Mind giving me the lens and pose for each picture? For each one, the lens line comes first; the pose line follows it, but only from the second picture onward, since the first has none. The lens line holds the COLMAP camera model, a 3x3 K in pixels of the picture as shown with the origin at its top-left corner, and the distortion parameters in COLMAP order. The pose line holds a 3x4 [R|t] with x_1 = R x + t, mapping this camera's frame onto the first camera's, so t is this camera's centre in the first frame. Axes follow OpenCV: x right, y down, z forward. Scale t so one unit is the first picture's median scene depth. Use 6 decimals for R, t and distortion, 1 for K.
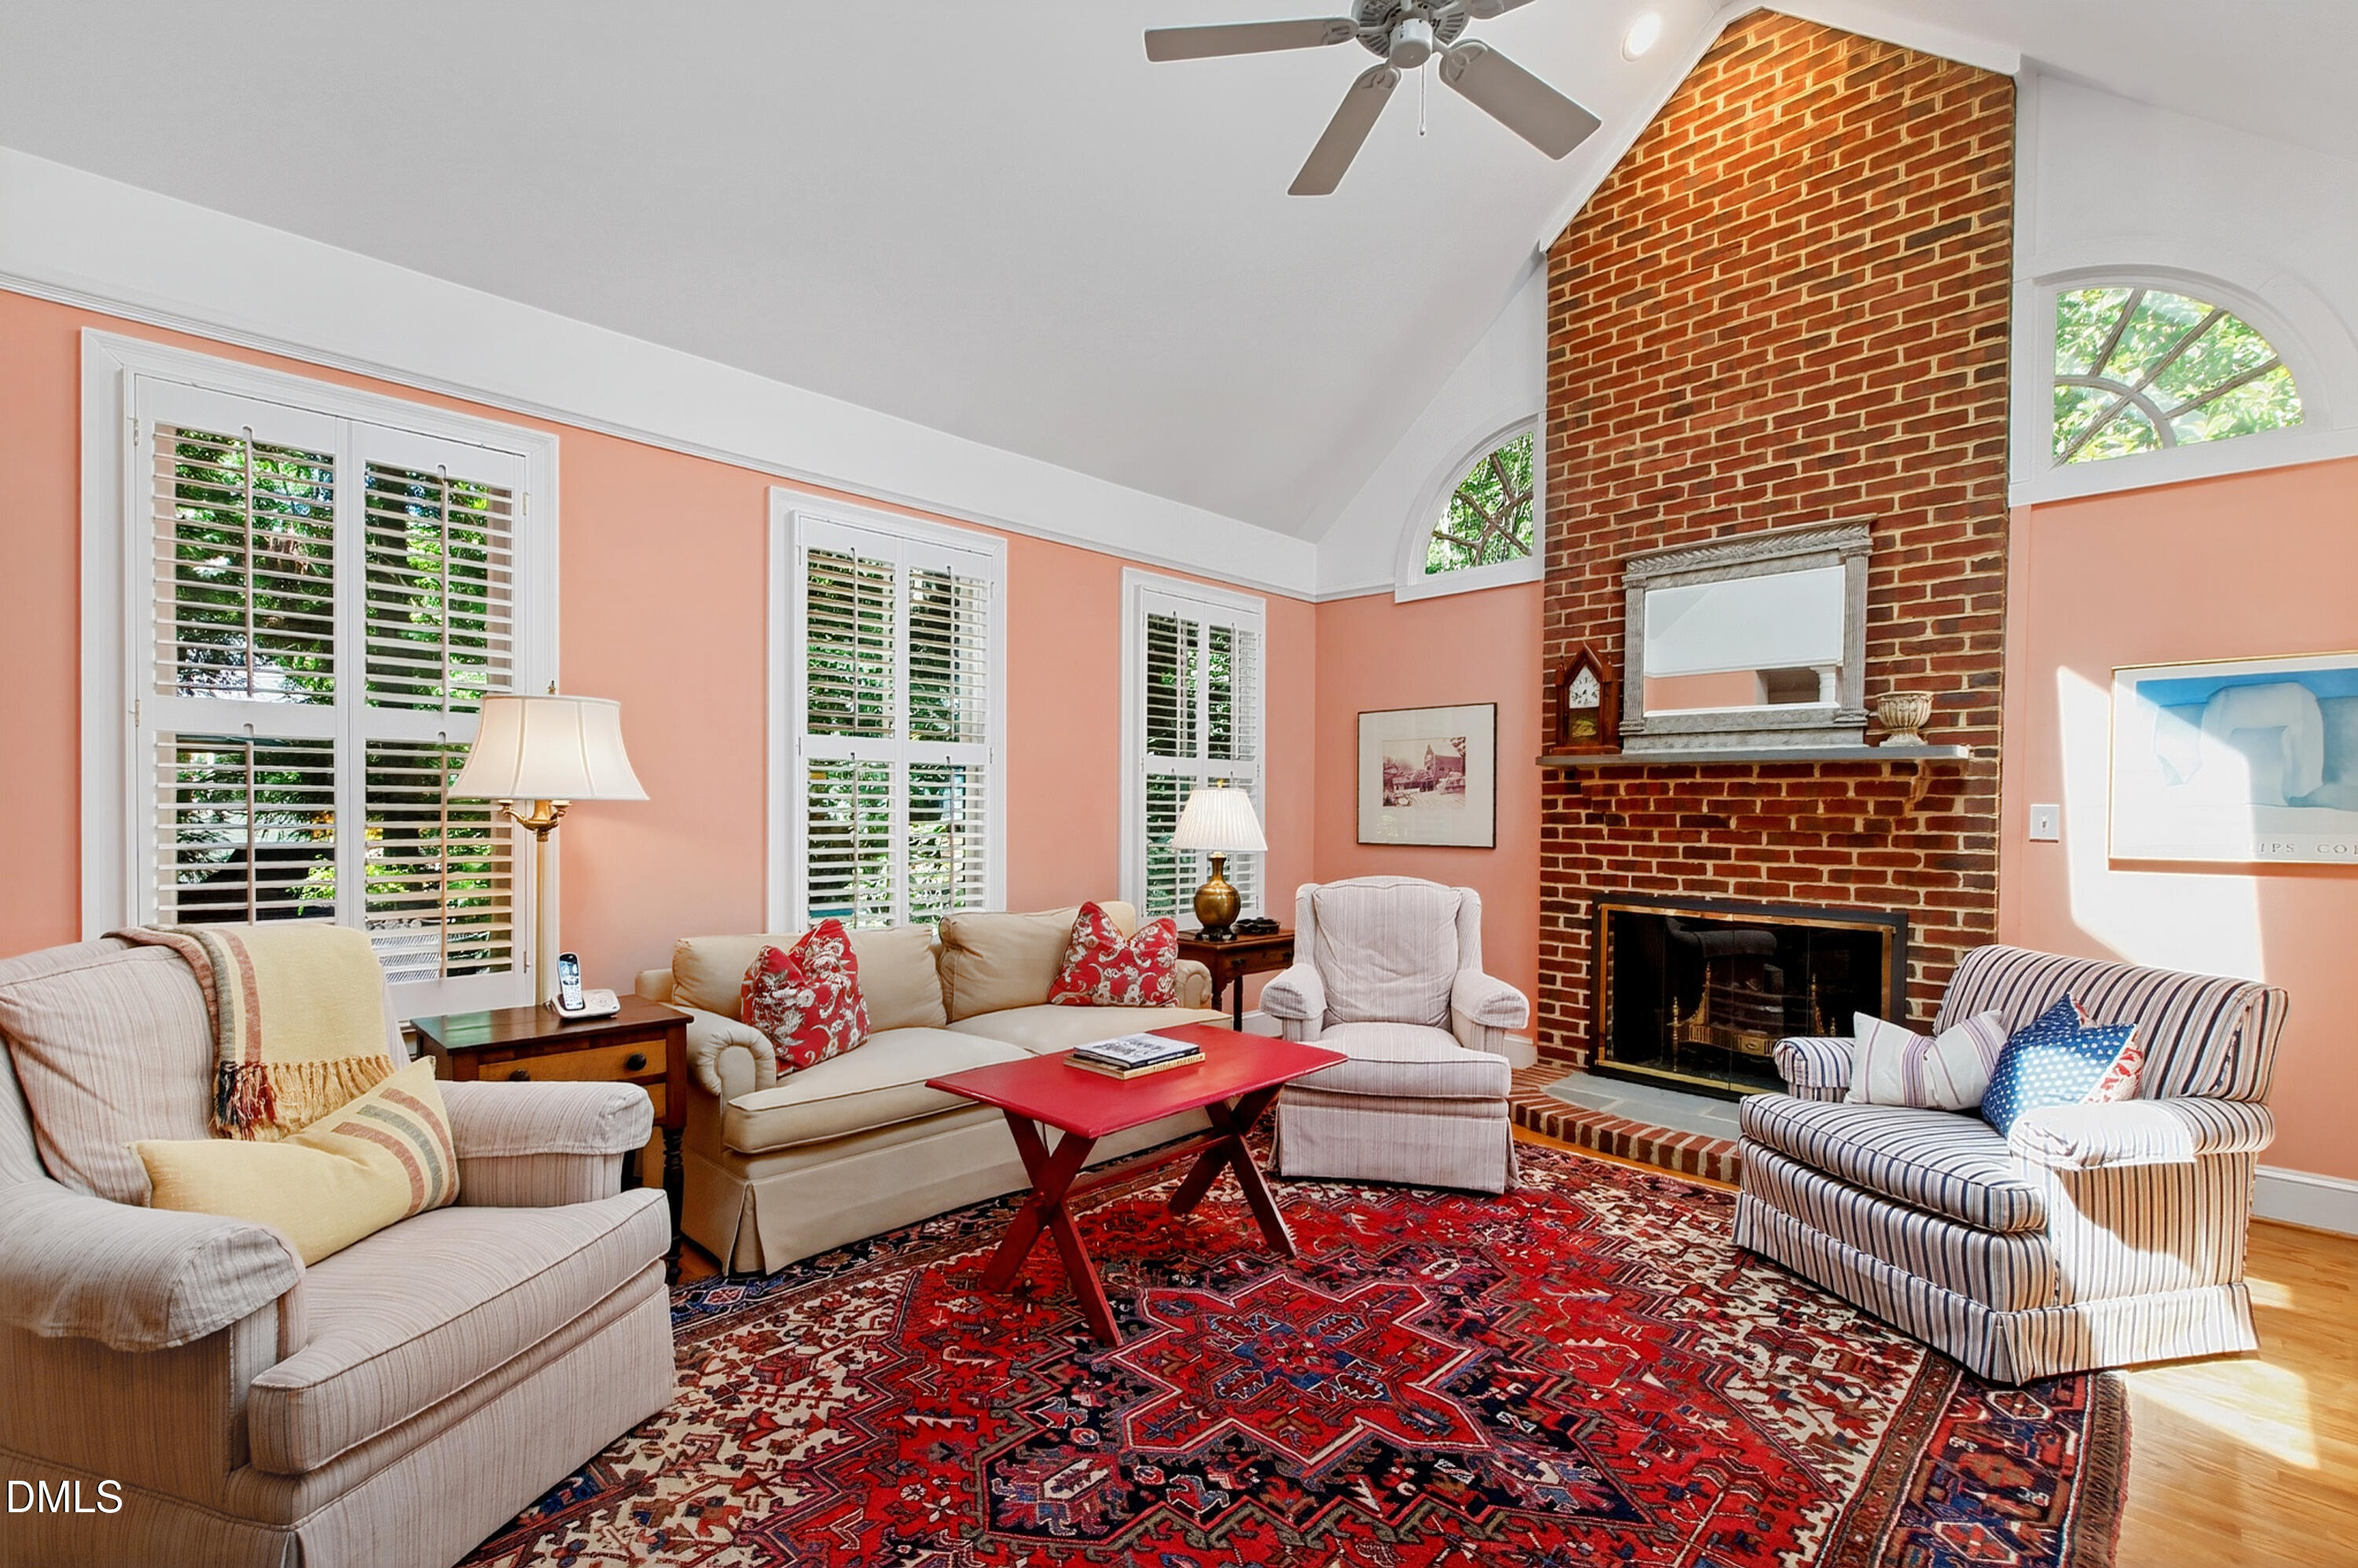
lens RADIAL K [[1069.0, 0, 1167.4], [0, 1069.0, 818.0], [0, 0, 1]] dist [0.009003, 0.000278]
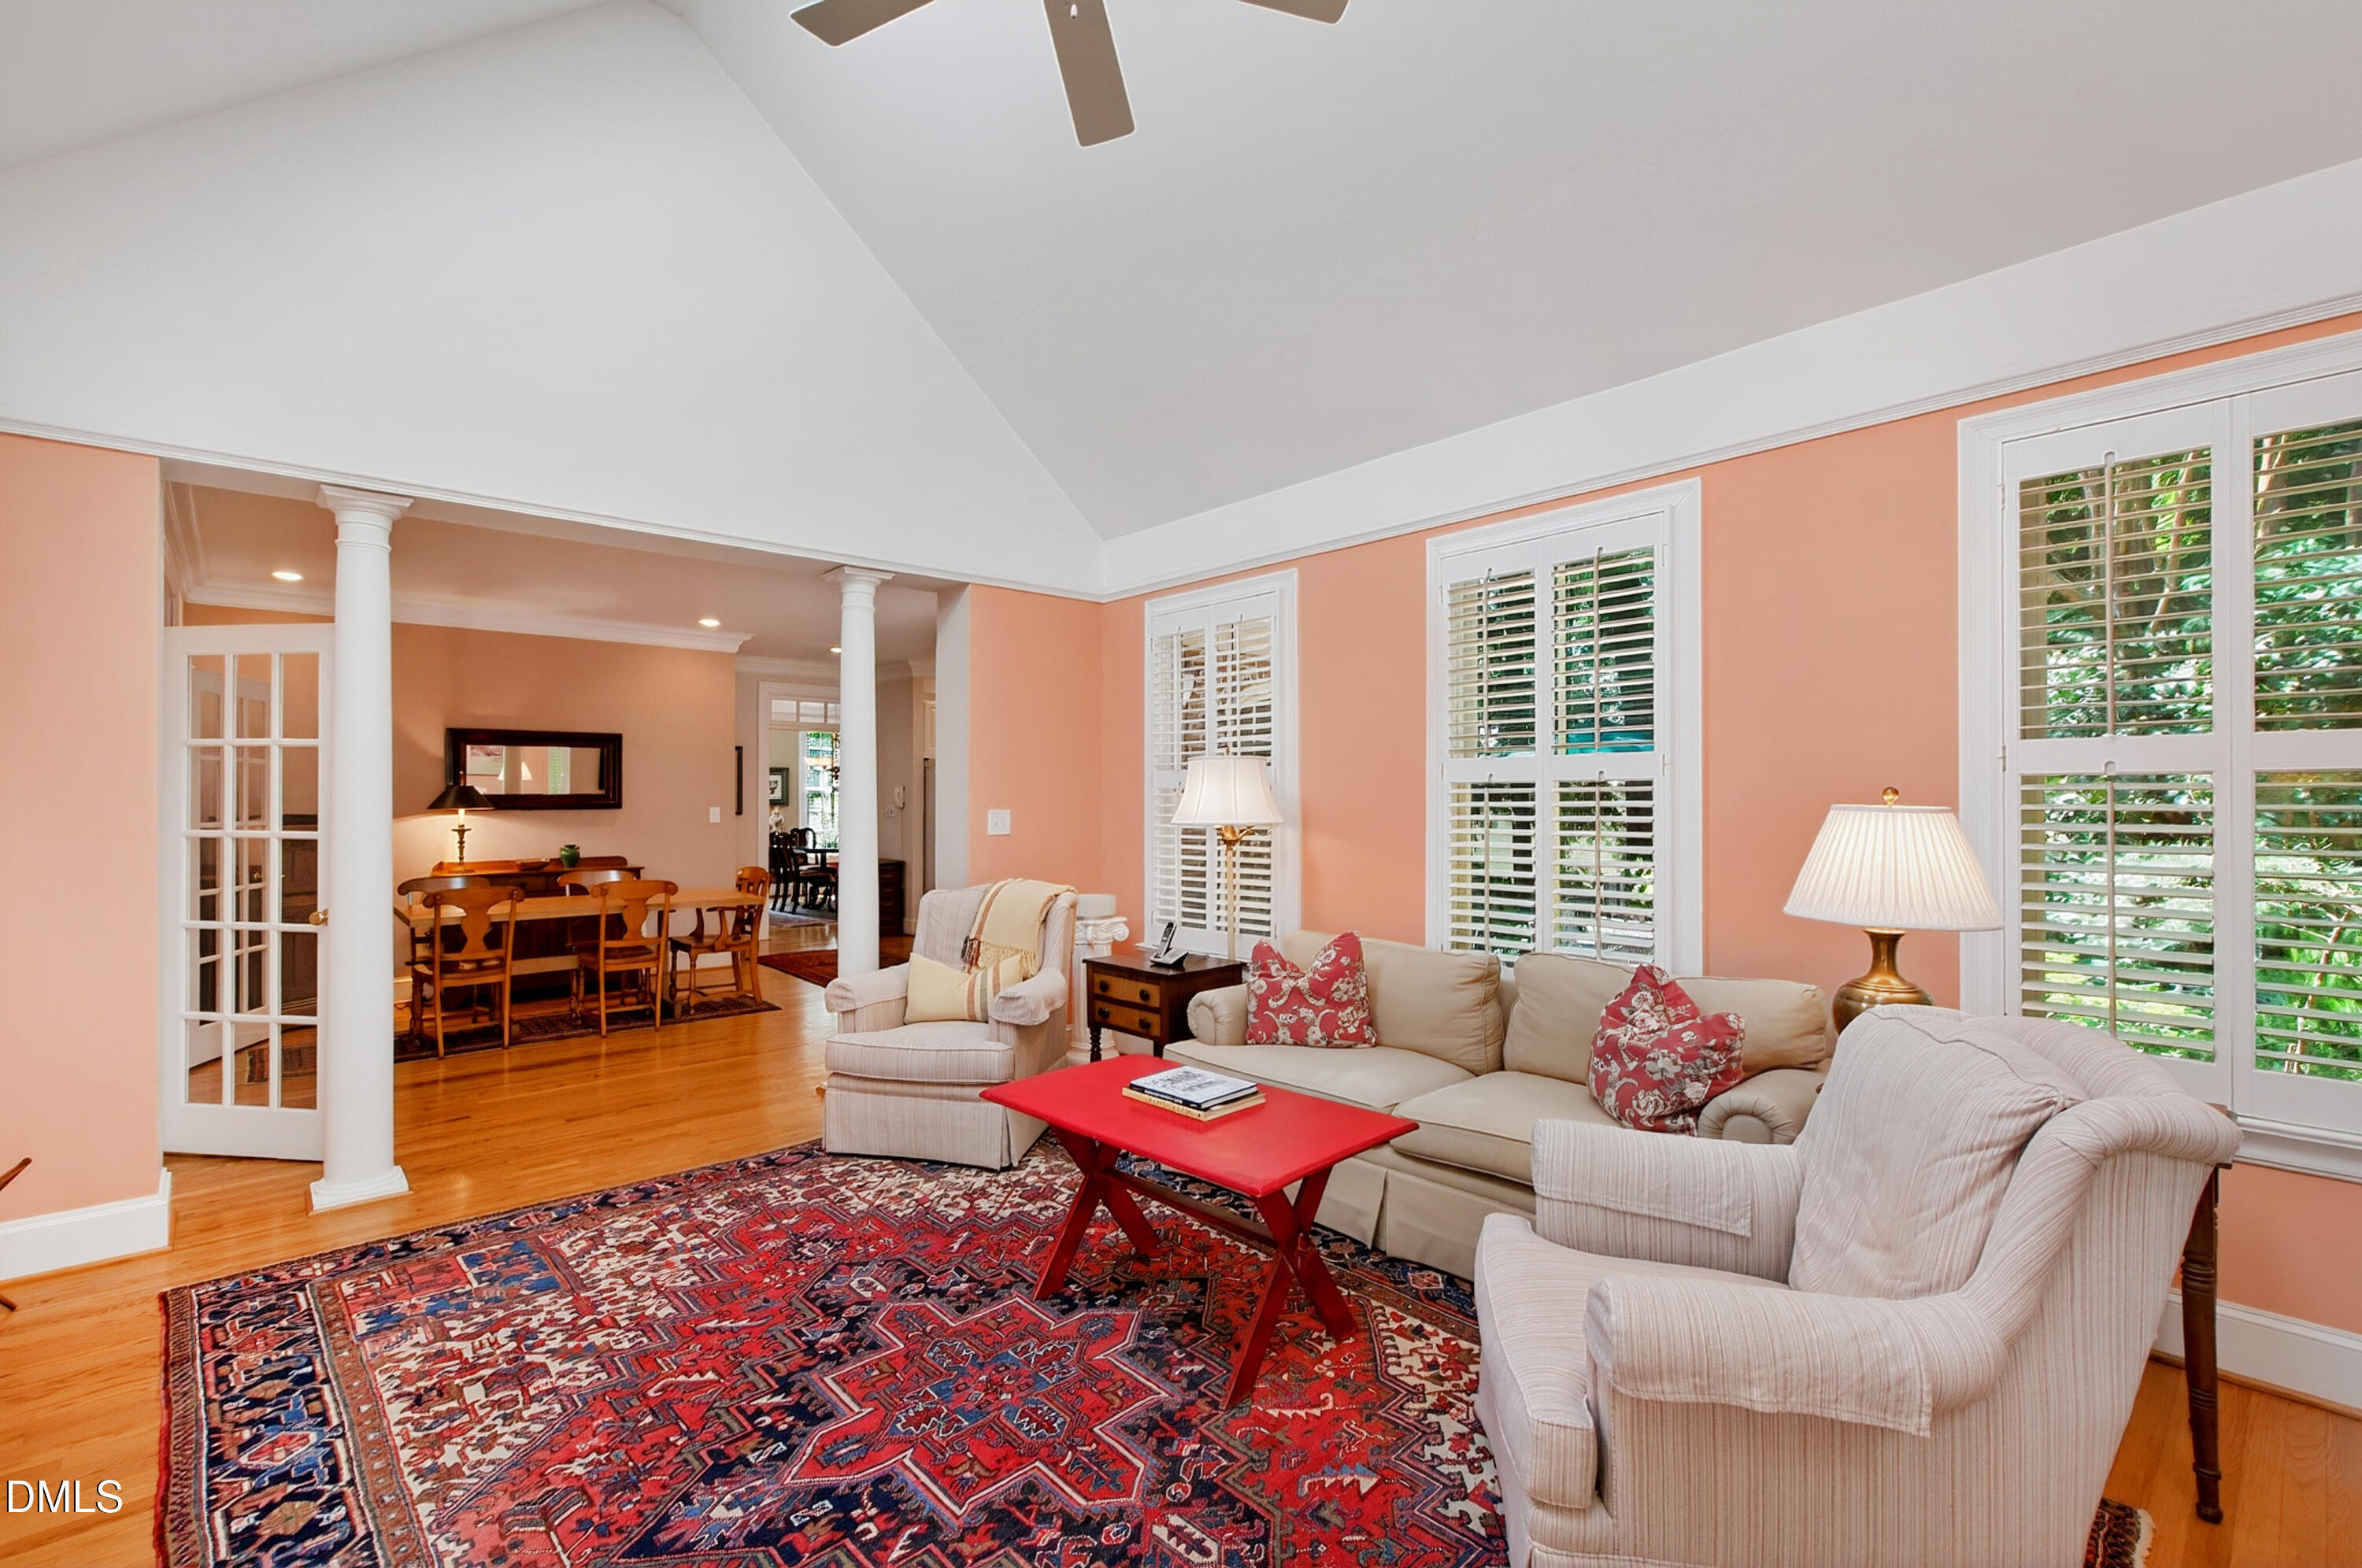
lens RADIAL K [[1070.7, 0, 1191.1], [0, 1070.7, 827.9], [0, 0, 1]] dist [0.009003, 0.000278]
pose [[-0.073611, 0.005670, -0.997271, 1.163132], [-0.021815, 0.999735, 0.007295, -0.029615], [0.997048, 0.022292, -0.073468, 1.325143]]
